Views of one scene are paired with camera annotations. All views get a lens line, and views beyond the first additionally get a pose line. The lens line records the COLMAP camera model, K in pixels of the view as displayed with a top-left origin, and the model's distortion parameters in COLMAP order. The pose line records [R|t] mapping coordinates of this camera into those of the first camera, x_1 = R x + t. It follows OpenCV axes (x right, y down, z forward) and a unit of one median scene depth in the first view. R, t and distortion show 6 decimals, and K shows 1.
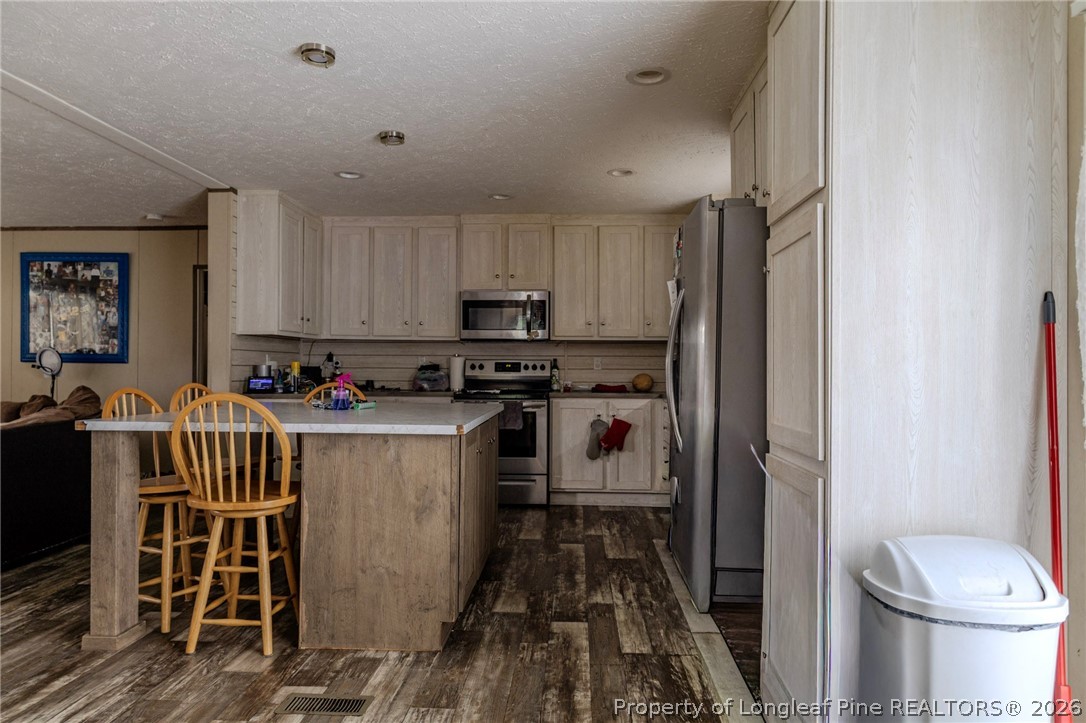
lens RADIAL K [[702.7, 0, 540.5], [0, 702.7, 362.1], [0, 0, 1]] dist [-0.000287, 0.002154]
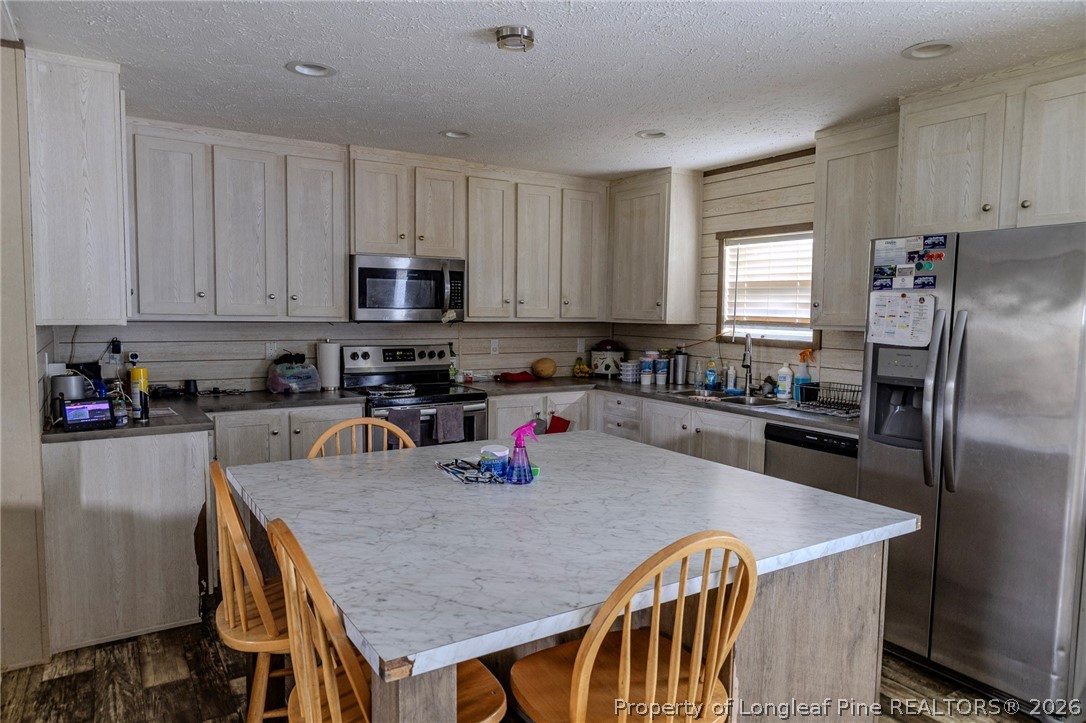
lens RADIAL K [[702.7, 0, 543.0], [0, 702.7, 361.6], [0, 0, 1]] dist [-0.000287, 0.002154]
pose [[0.817005, -0.036974, 0.575445, -0.372163], [-0.013902, 0.996389, 0.083758, -0.054042], [-0.576464, -0.076430, 0.813540, 0.294884]]
